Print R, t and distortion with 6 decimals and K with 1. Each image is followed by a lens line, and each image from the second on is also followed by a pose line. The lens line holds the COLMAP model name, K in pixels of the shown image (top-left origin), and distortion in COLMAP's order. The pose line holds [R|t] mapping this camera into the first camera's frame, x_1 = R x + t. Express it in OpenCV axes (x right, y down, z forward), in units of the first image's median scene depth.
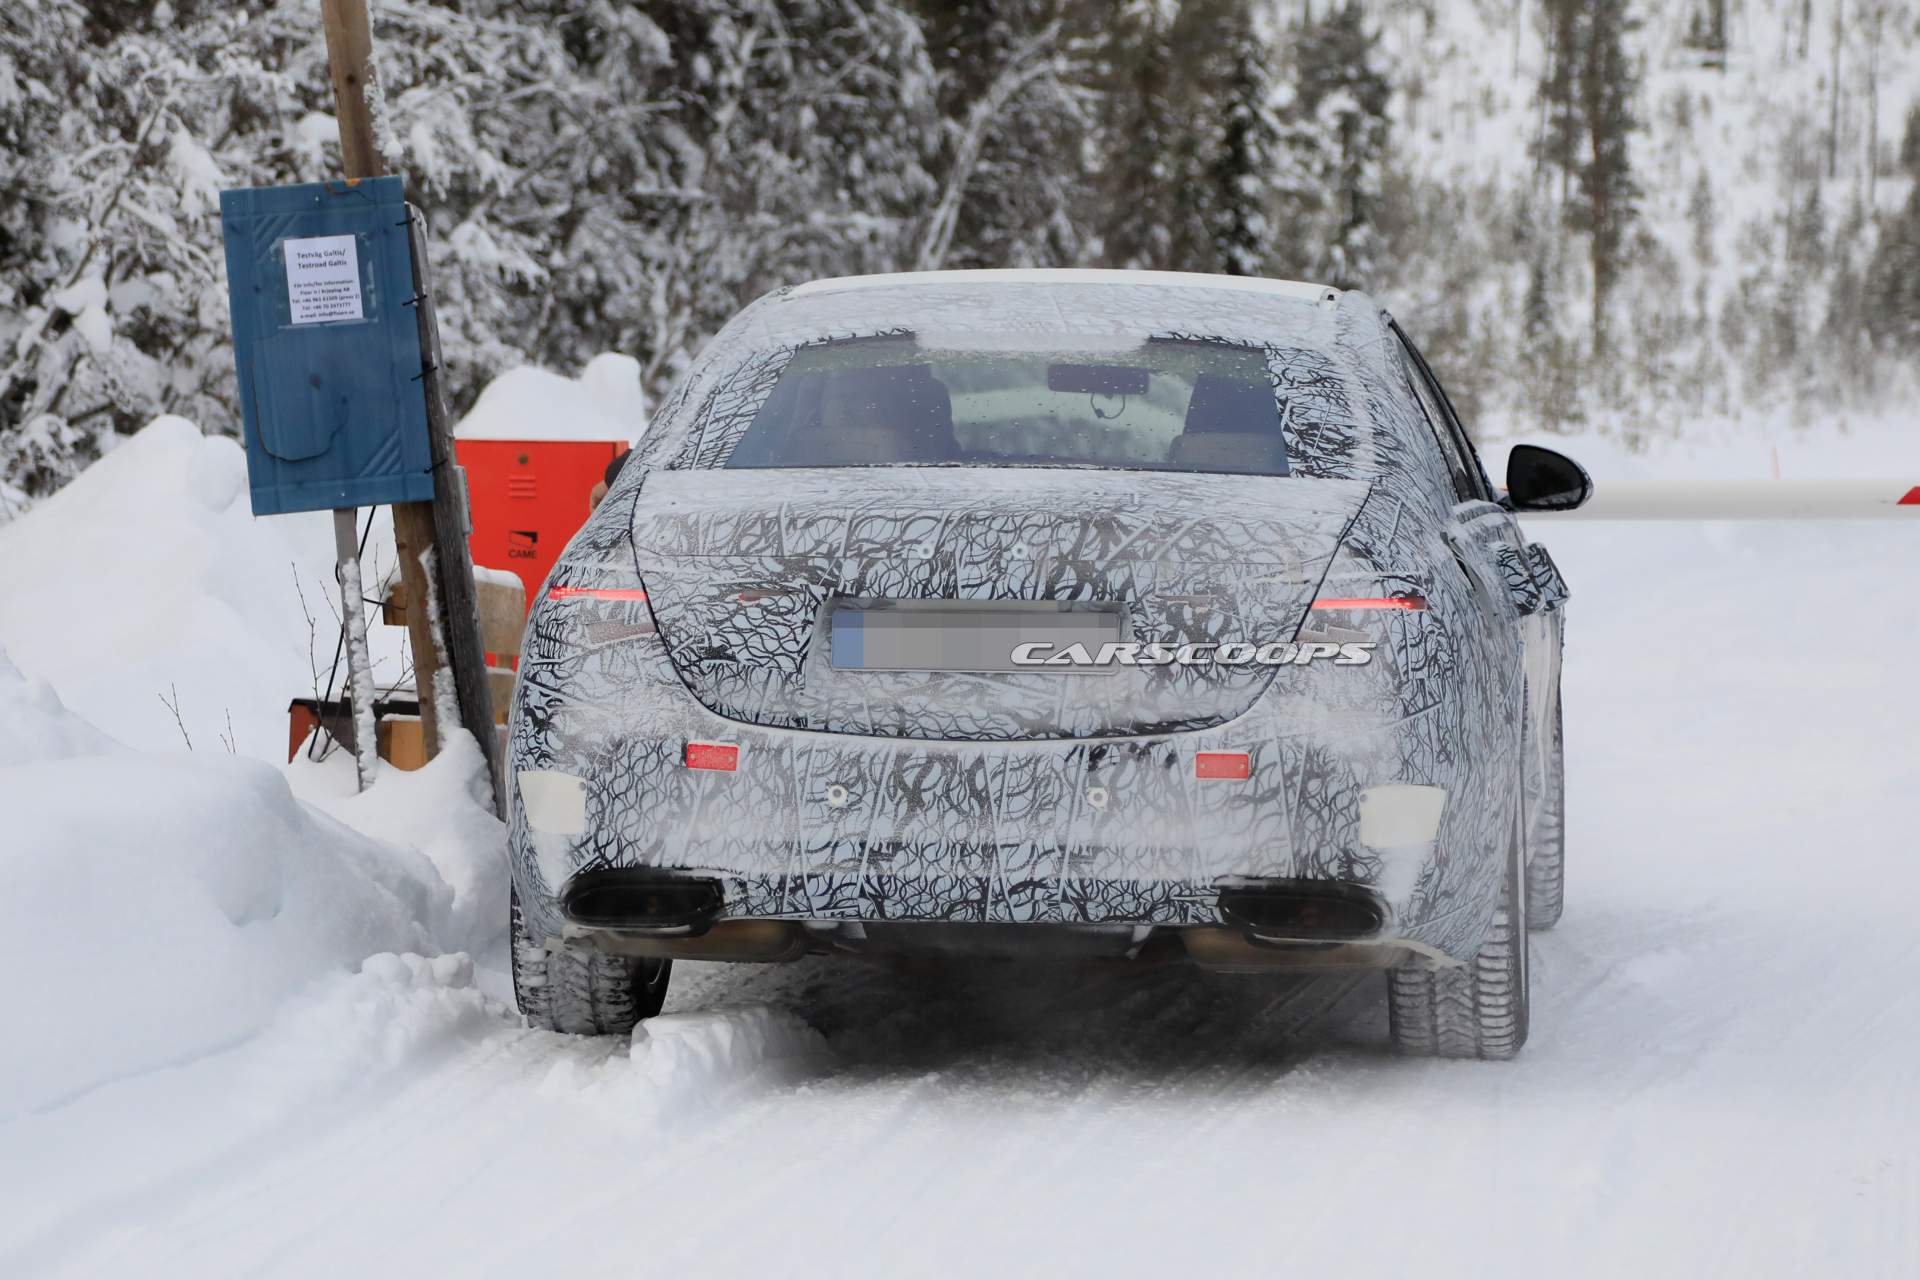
lens RADIAL K [[7493.3, 0, 877.1], [0, 7493.3, 525.1], [0, 0, 1]] dist [0.267366, 0.000000]
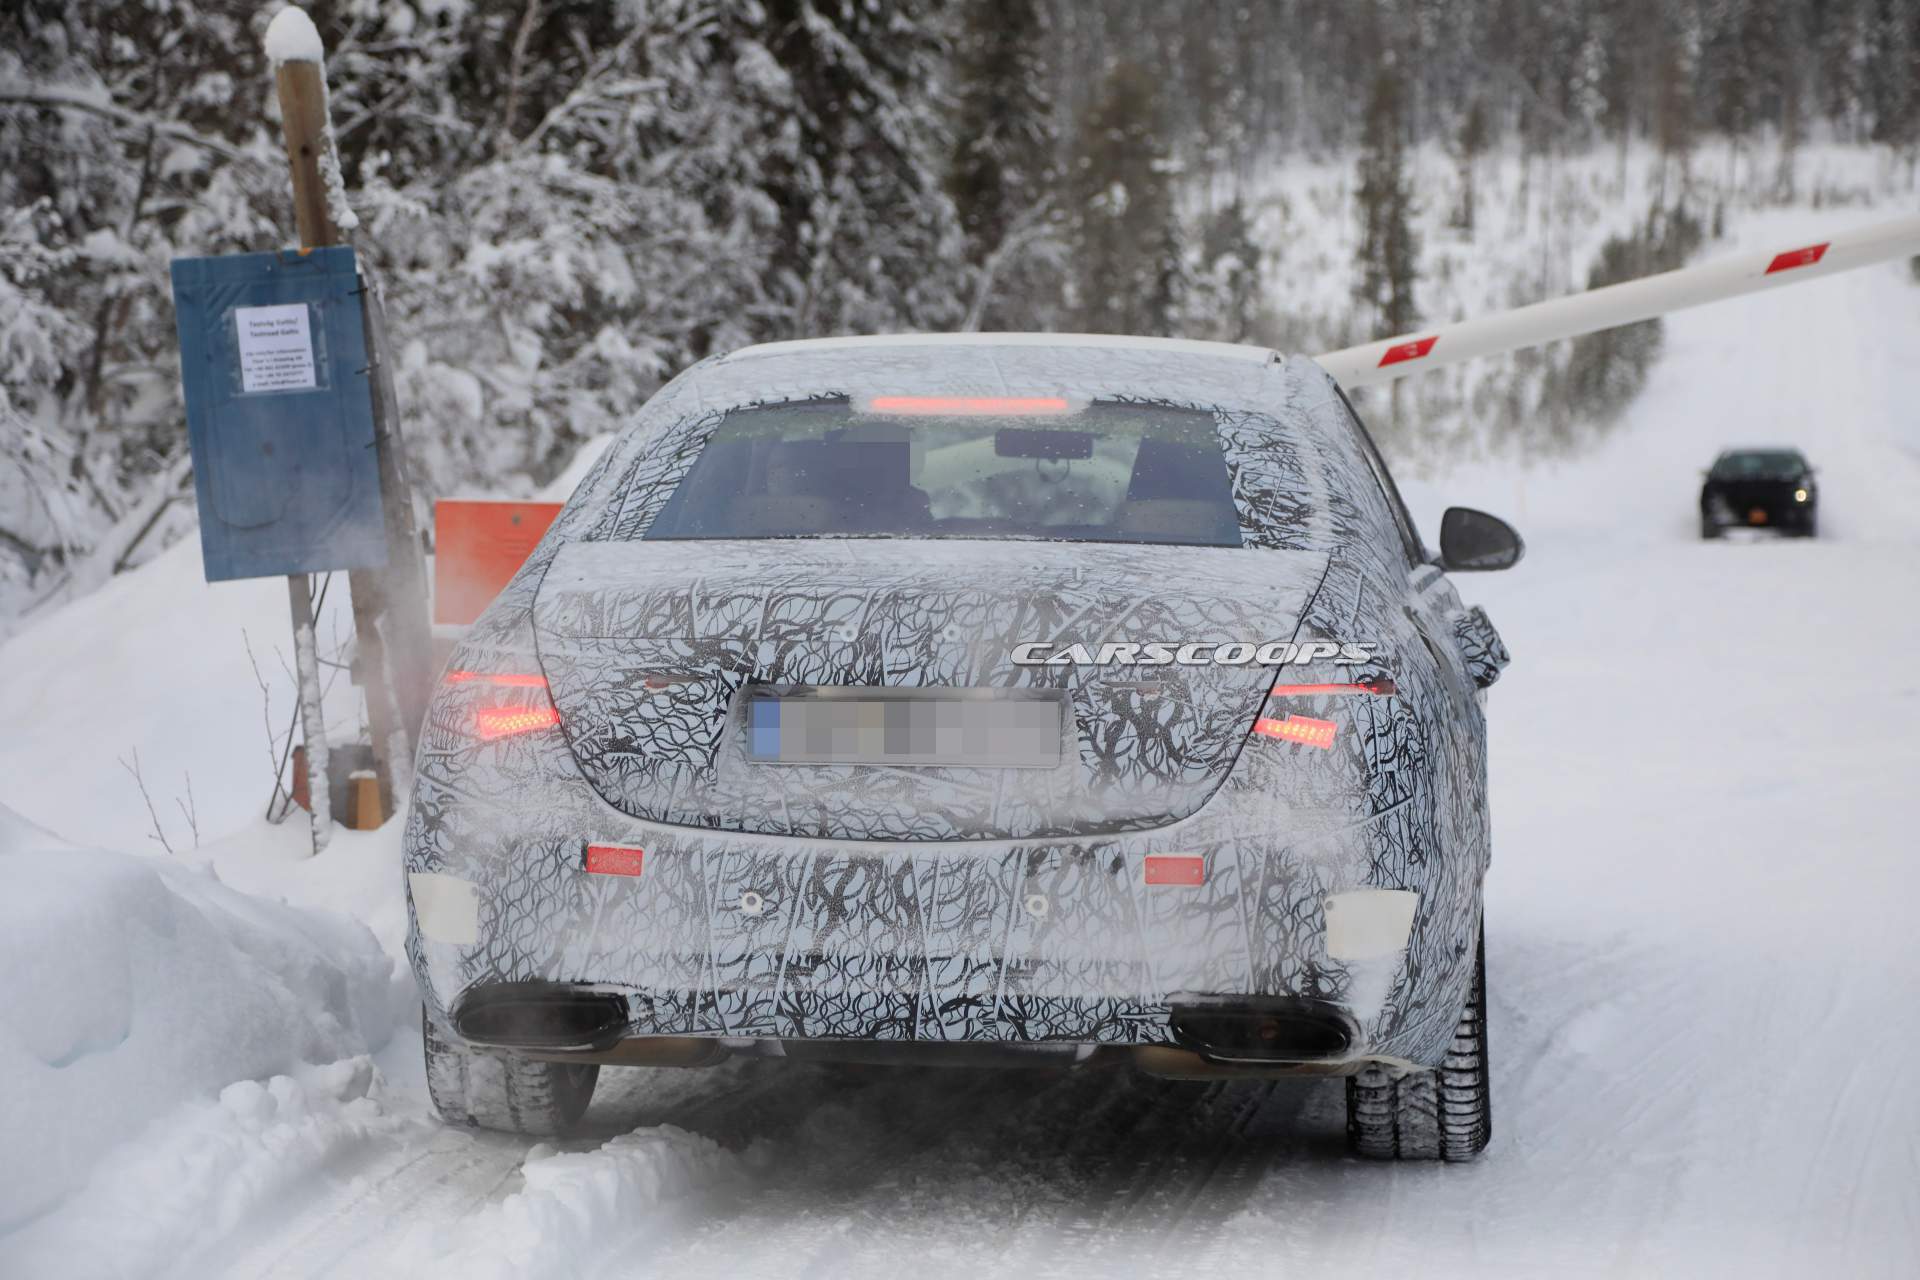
lens RADIAL K [[5414.0, 0, 1053.3], [0, 5414.0, 414.9], [0, 0, 1]] dist [0.114215, 0.000000]
pose [[0.999596, -0.002772, 0.028284, 0.012780], [0.003471, 0.999689, -0.024699, -0.006712], [-0.028207, 0.024788, 0.999295, 0.338271]]
